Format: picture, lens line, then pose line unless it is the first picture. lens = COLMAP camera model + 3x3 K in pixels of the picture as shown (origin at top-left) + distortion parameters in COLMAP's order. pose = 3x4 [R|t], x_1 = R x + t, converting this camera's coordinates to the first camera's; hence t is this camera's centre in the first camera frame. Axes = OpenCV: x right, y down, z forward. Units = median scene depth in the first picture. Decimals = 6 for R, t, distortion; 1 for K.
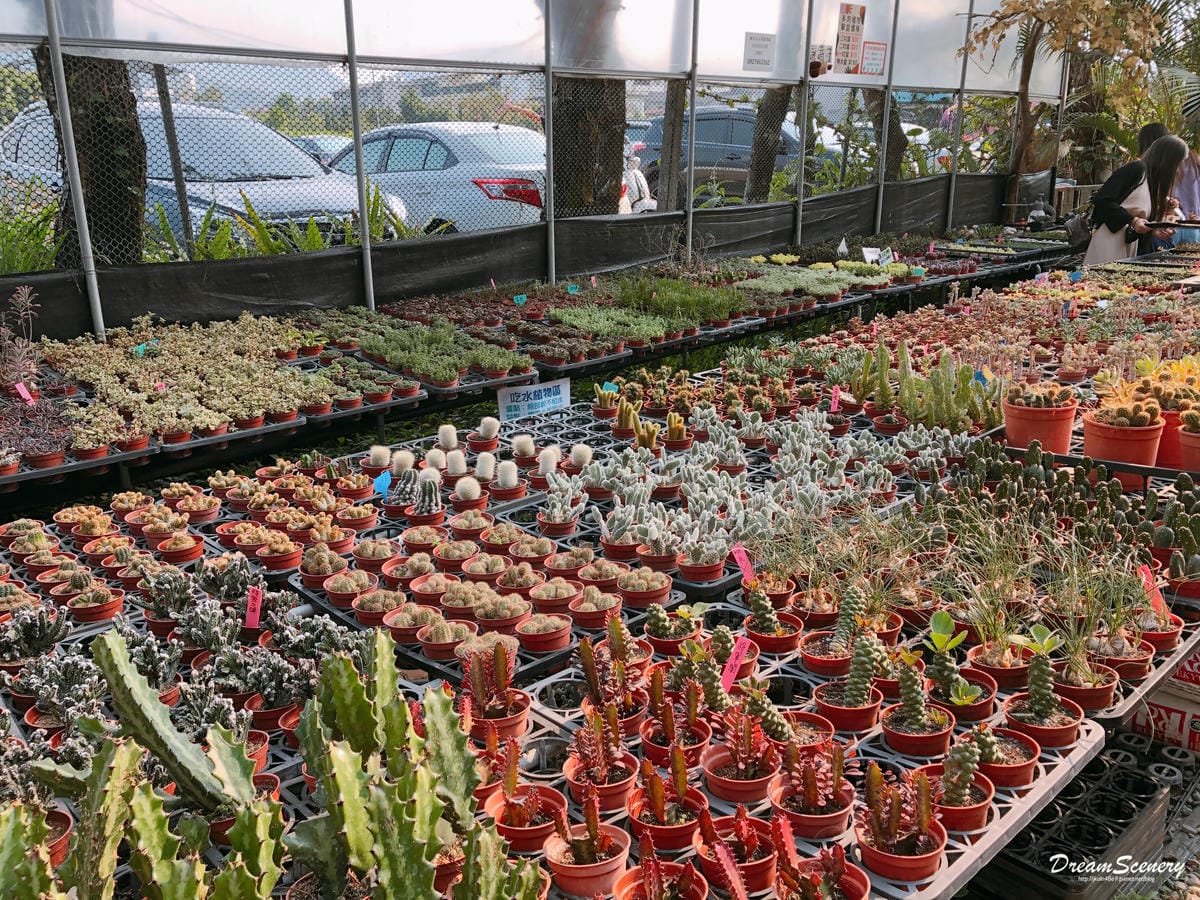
lens RADIAL K [[952.7, 0, 600.0], [0, 952.7, 450.0], [0, 0, 1]] dist [-0.003431, -0.015374]
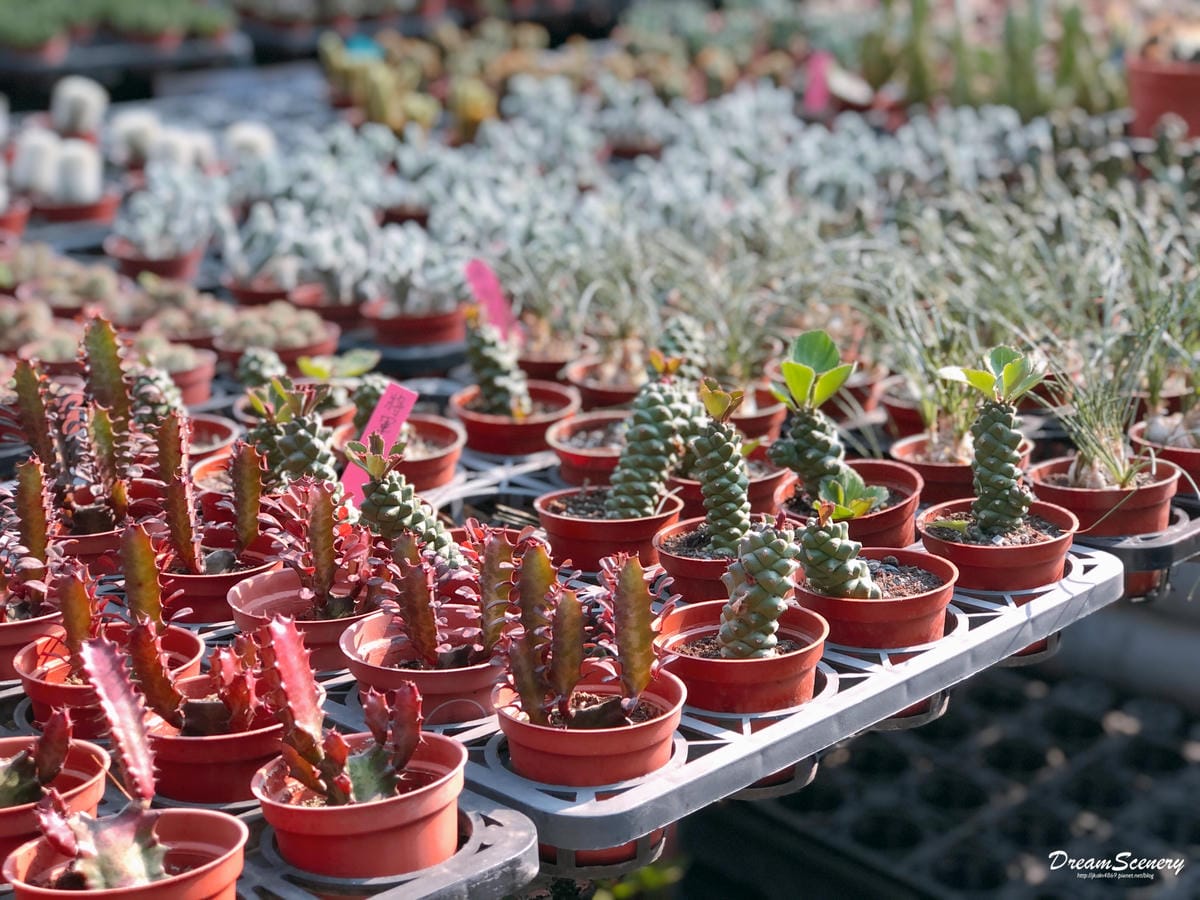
lens RADIAL K [[1917.2, 0, 600.0], [0, 1917.2, 450.0], [0, 0, 1]] dist [0.008016, 0.040656]
pose [[0.997739, 0.027855, 0.061170, 0.213198], [-0.031947, 0.997243, 0.066973, 0.181927], [-0.059136, -0.068776, 0.995878, 0.077864]]
